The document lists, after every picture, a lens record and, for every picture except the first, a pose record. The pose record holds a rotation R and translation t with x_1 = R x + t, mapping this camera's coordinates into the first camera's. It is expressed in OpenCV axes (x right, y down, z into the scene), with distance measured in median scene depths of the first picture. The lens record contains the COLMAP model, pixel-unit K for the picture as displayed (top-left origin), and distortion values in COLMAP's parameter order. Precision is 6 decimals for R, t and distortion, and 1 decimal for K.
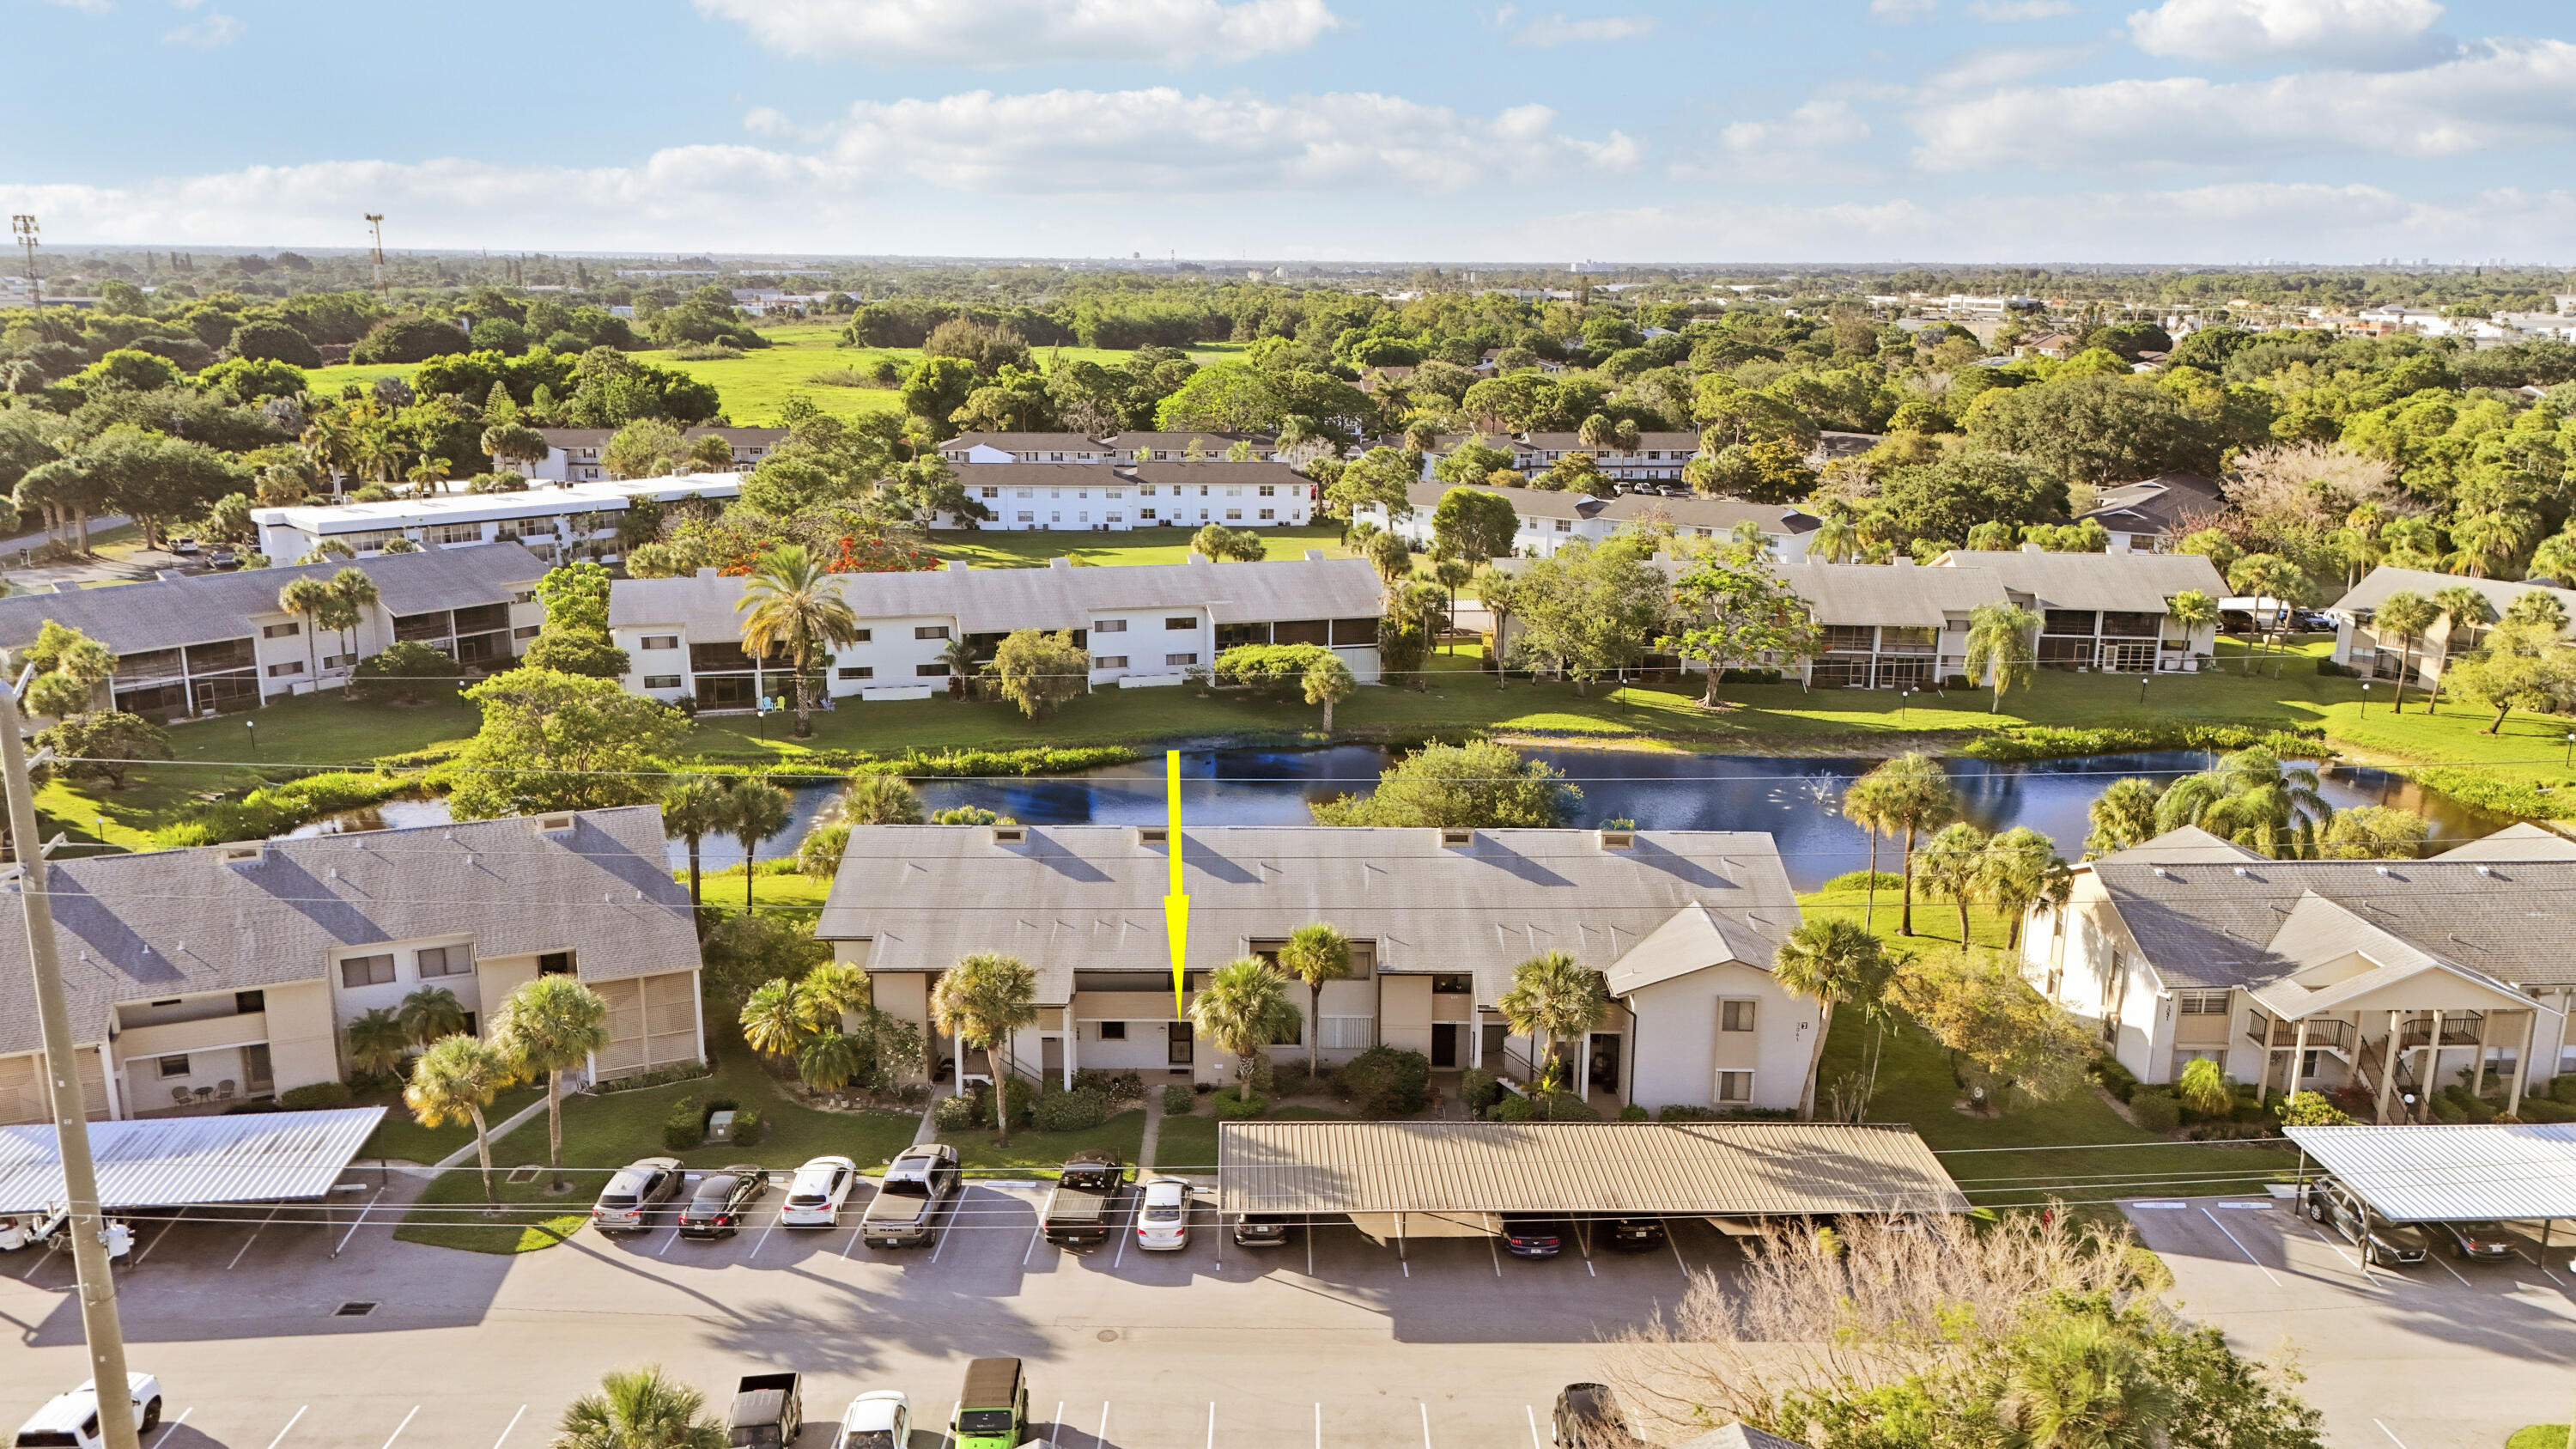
lens RADIAL K [[1938.7, 0, 1288.0], [0, 1938.7, 724.5], [0, 0, 1]] dist [0.091579, -0.042791]
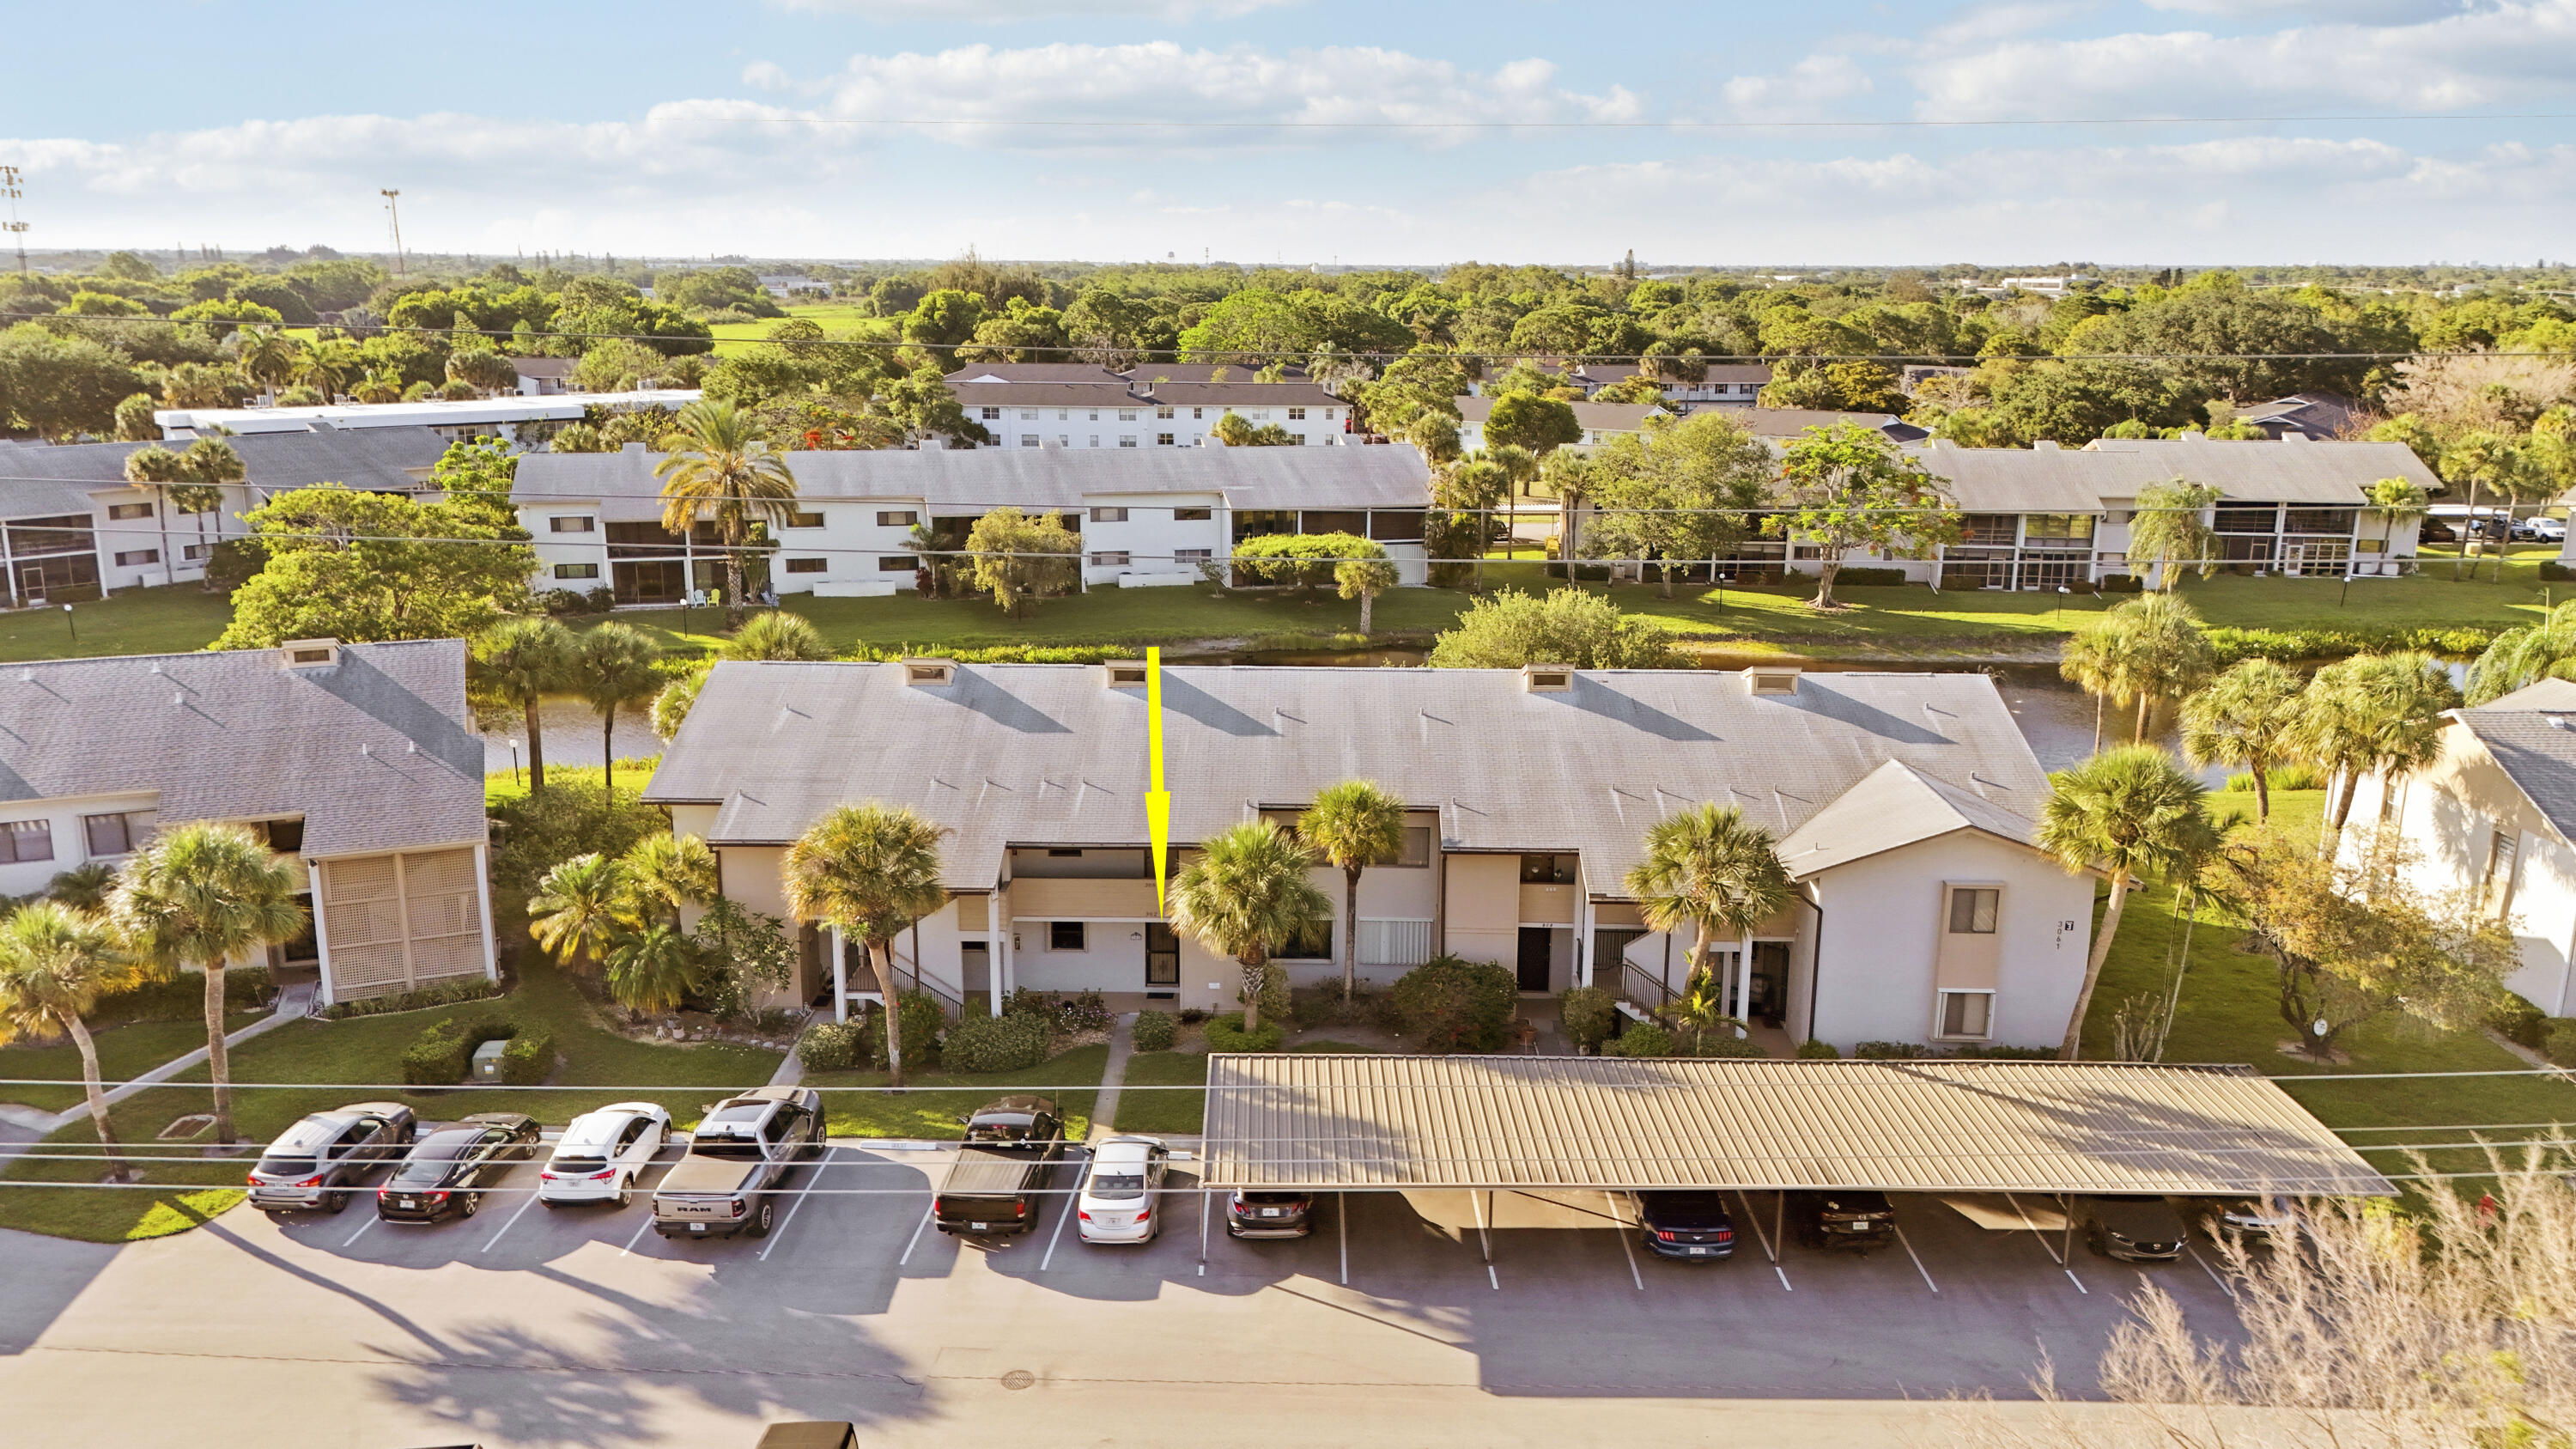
lens RADIAL K [[1877.4, 0, 1288.0], [0, 1877.4, 724.5], [0, 0, 1]] dist [0.060088, -0.003837]
pose [[0.999831, 0.002903, -0.018172, 0.002926], [-0.003145, 0.999906, -0.013310, 0.086435], [0.018131, 0.013365, 0.999746, 0.306654]]
